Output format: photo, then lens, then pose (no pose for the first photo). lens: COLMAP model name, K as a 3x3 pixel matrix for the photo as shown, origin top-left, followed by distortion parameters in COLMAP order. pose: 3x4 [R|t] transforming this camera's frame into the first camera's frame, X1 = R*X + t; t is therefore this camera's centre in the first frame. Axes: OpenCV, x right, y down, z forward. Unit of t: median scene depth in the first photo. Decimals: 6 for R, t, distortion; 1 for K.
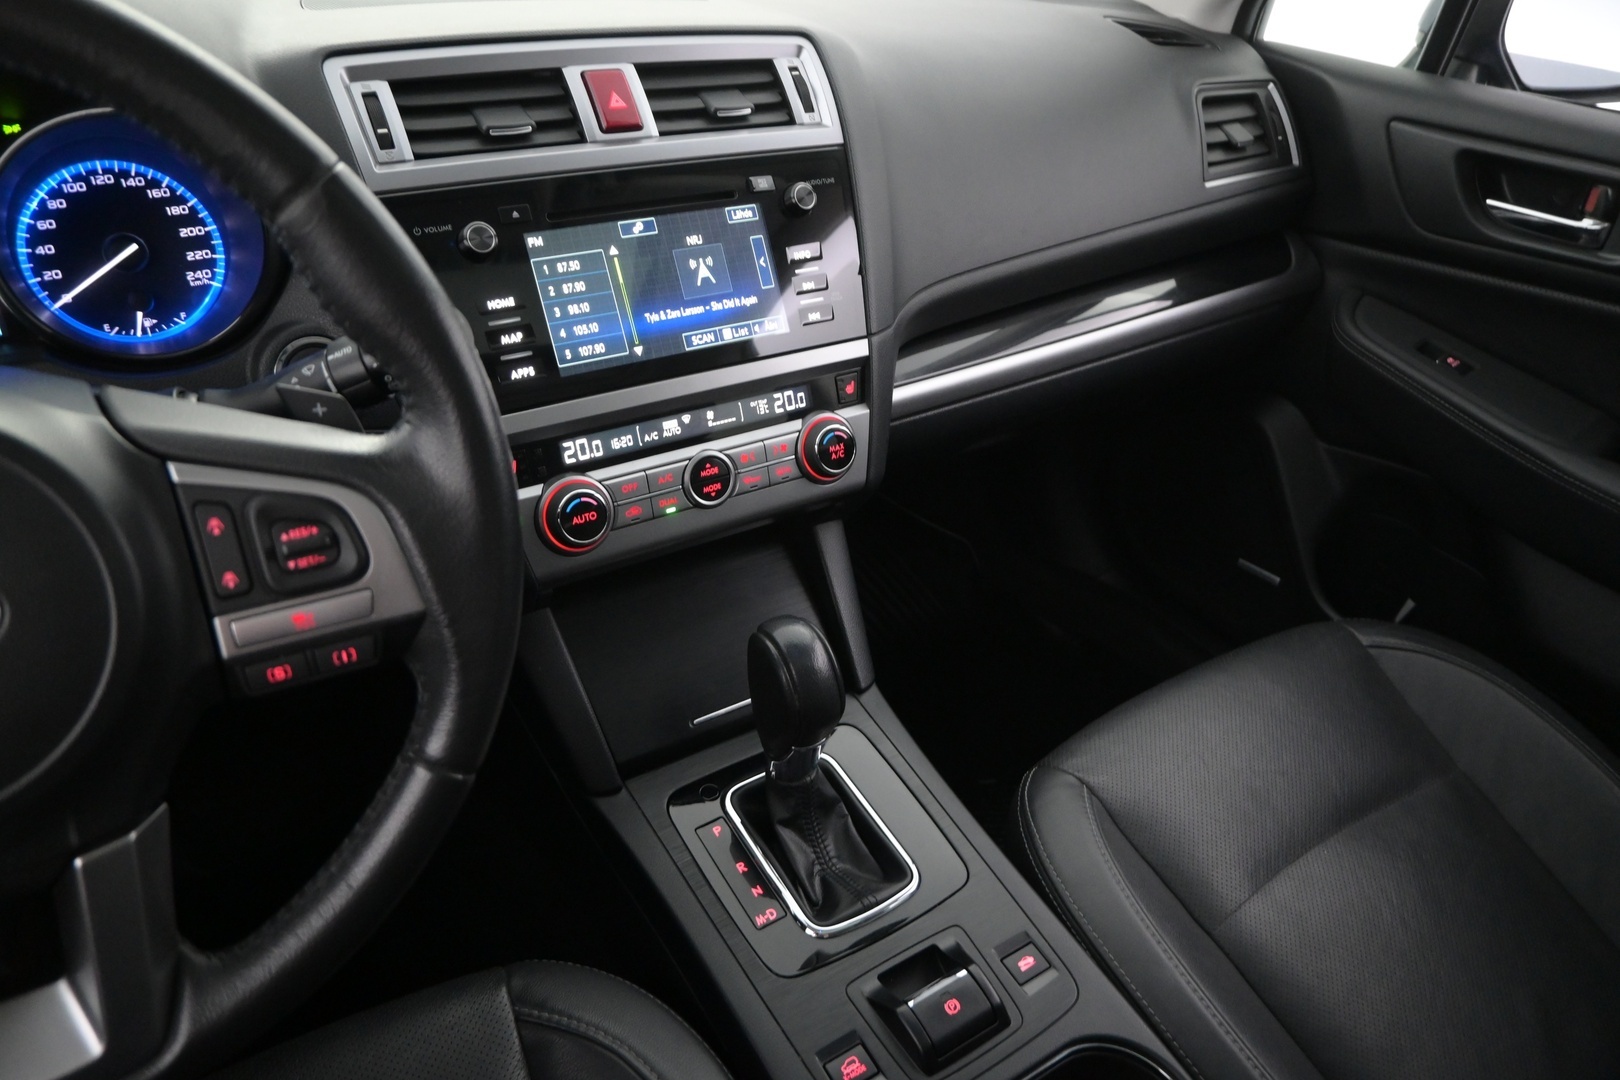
lens RADIAL K [[1109.9, 0, 808.9], [0, 1109.9, 538.2], [0, 0, 1]] dist [0.006217, -0.009347]
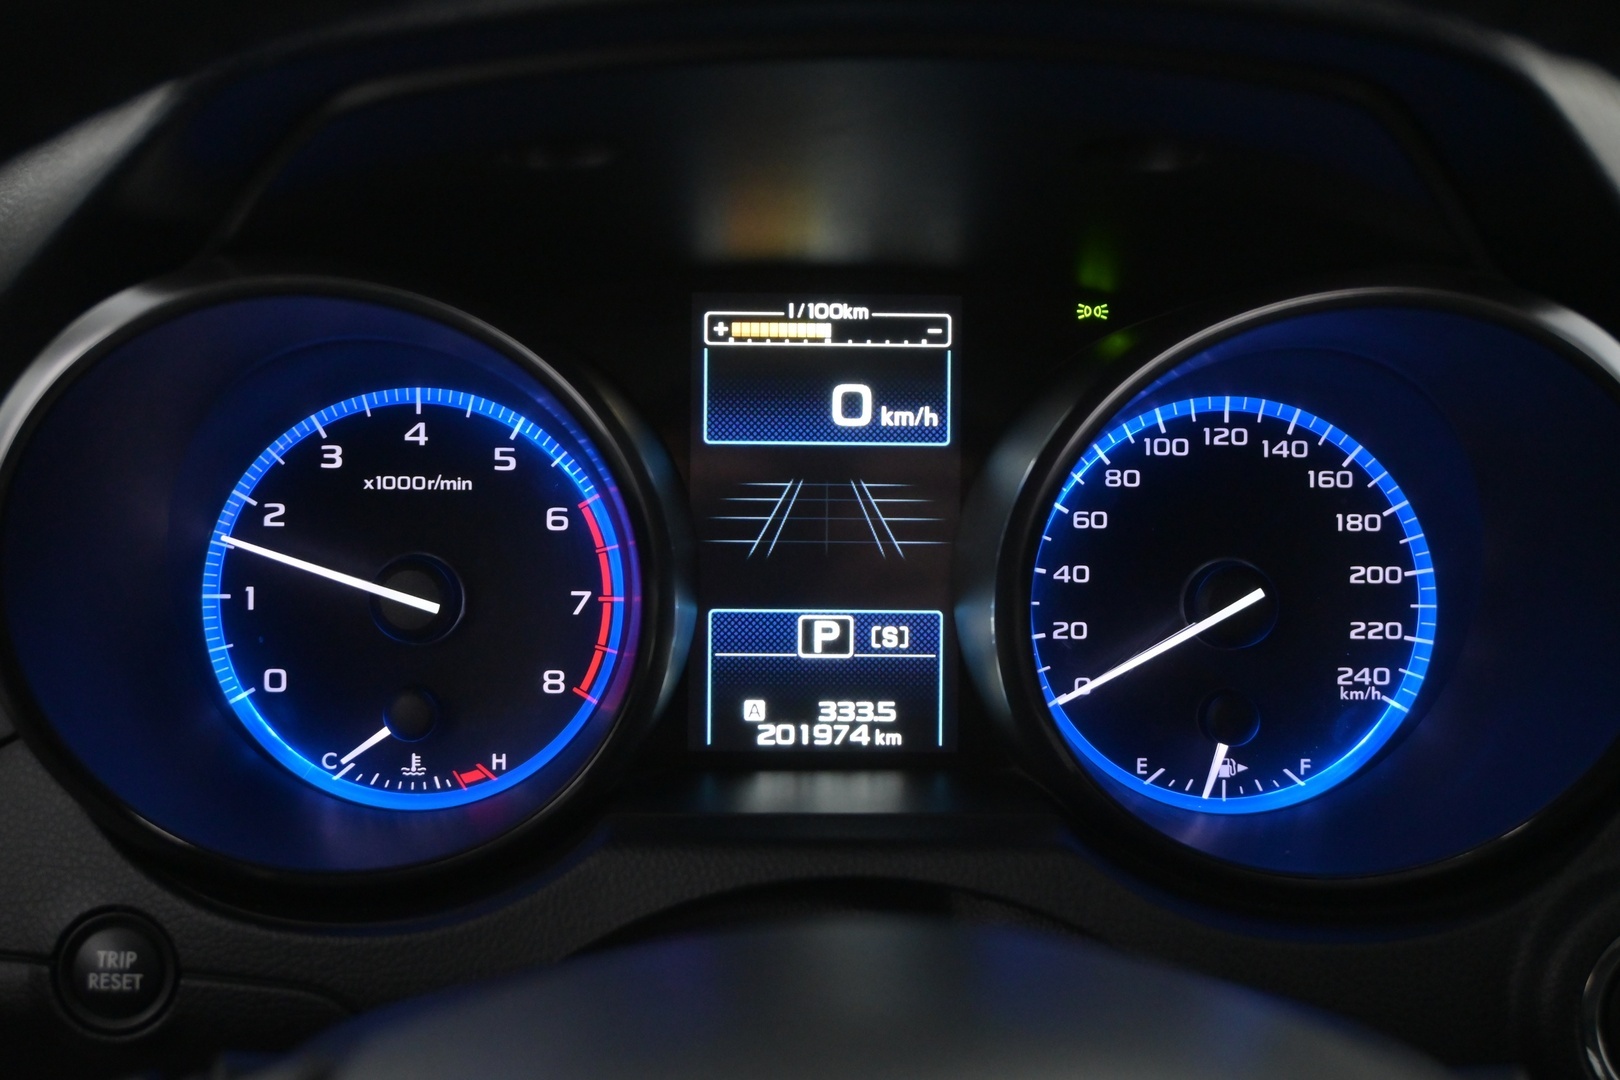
lens RADIAL K [[2145.3, 0, 811.1], [0, 2145.3, 535.5], [0, 0, 1]] dist [-0.005364, 0.000000]
pose [[0.844335, 0.133090, -0.519023, -0.316579], [-0.268486, 0.943368, -0.194864, -0.077357], [0.463695, 0.303881, 0.832252, 0.232986]]
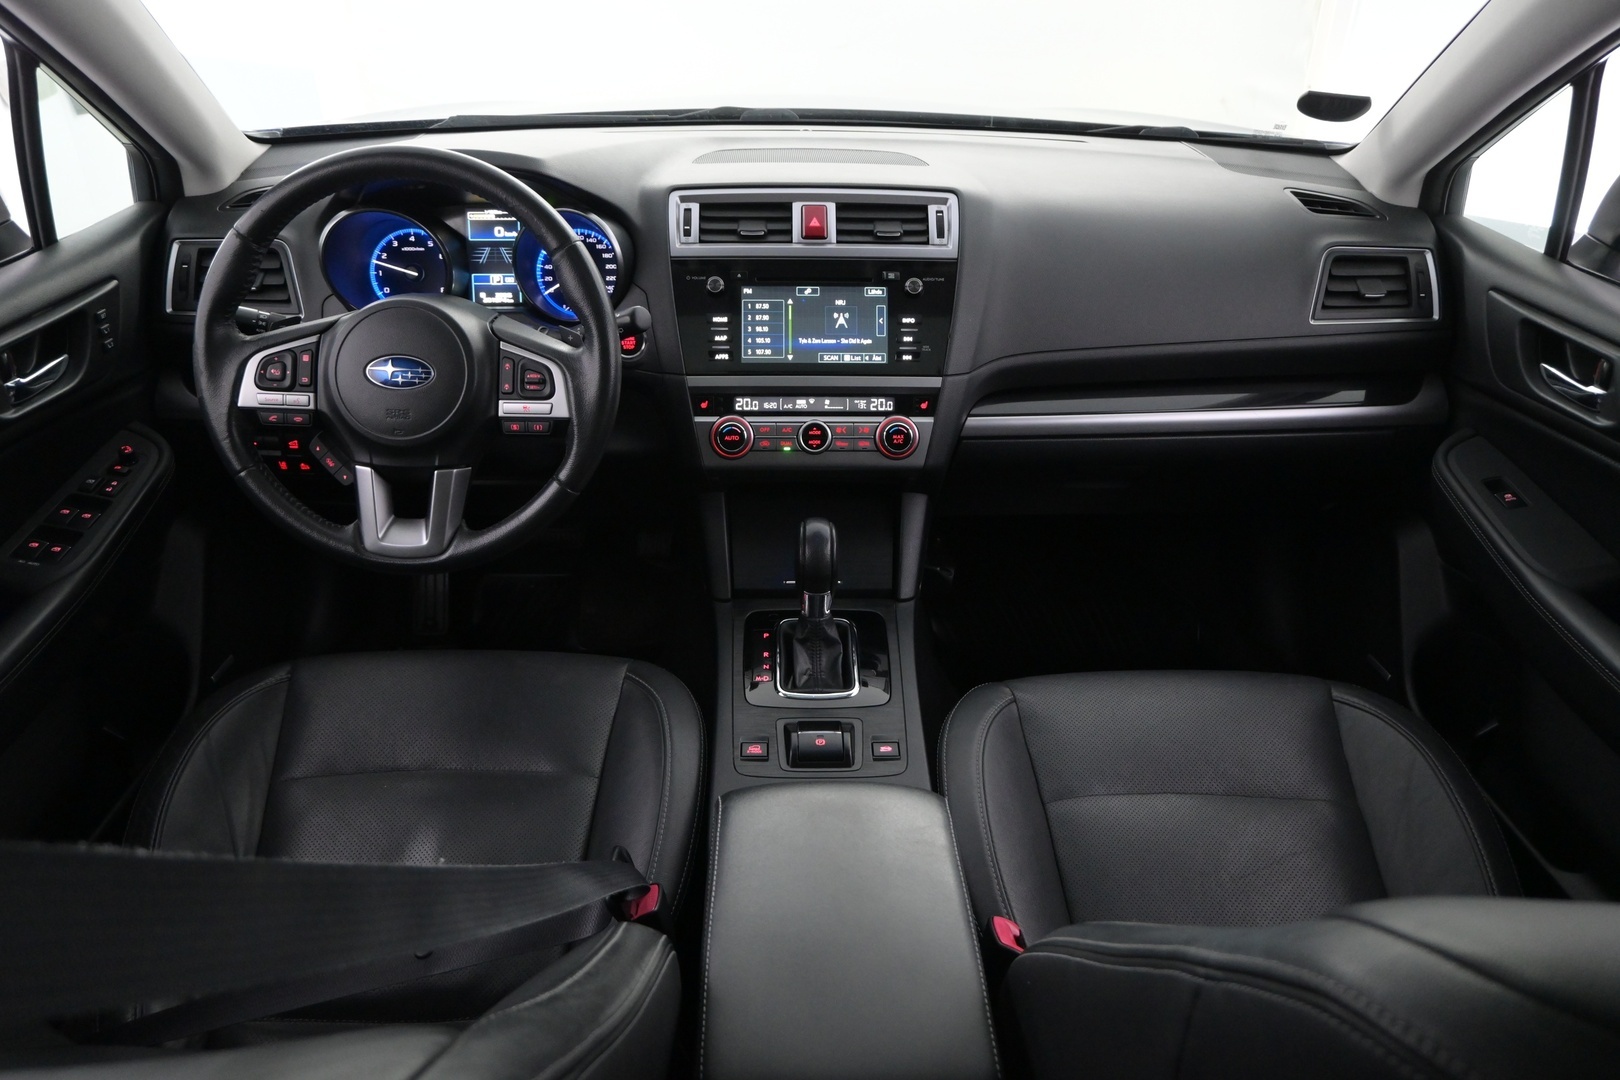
lens RADIAL K [[1161.3, 0, 817.8], [0, 1161.3, 544.3], [0, 0, 1]] dist [0.001985, 0.000903]
pose [[0.848329, 0.219589, -0.481787, 0.871076], [-0.258760, 0.965819, -0.015422, 0.142870], [0.461933, 0.137750, 0.876152, -0.591702]]
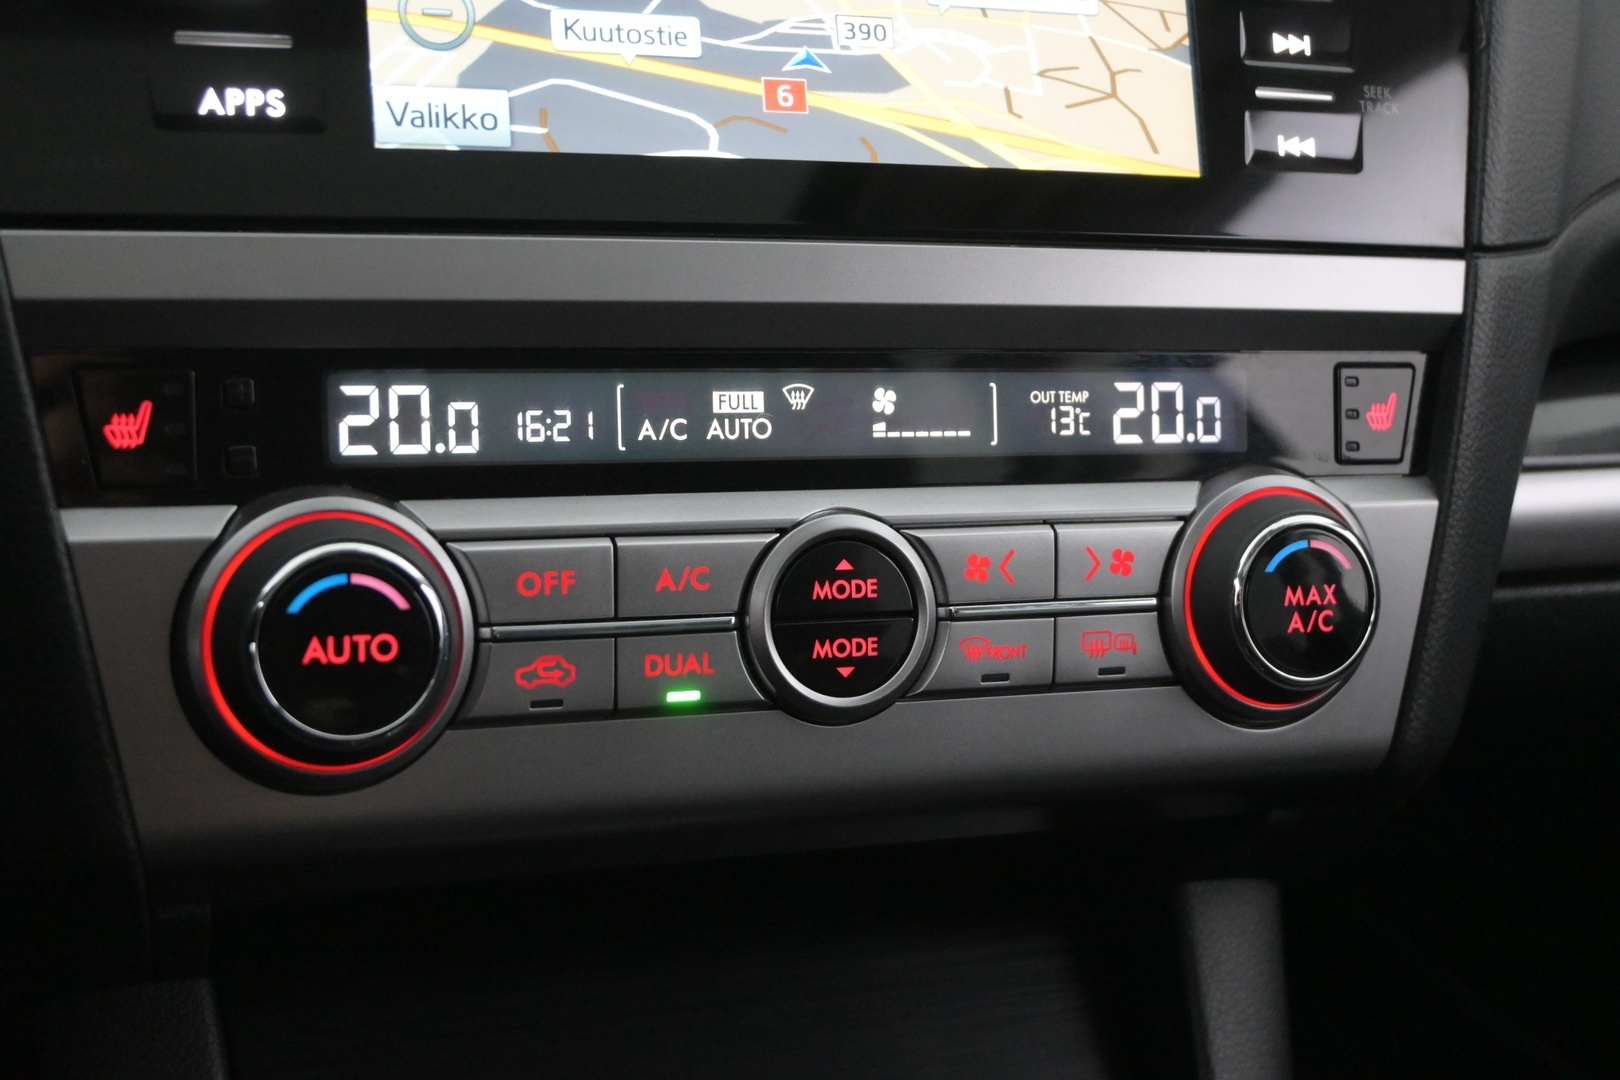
lens RADIAL K [[2460.1, 0, 814.5], [0, 2460.1, 538.9], [0, 0, 1]] dist [0.026864, 0.000000]
pose [[0.976617, 0.148726, -0.155242, -0.003257], [-0.175786, 0.968136, -0.178358, 0.041968], [0.123769, 0.201477, 0.971642, 0.418418]]
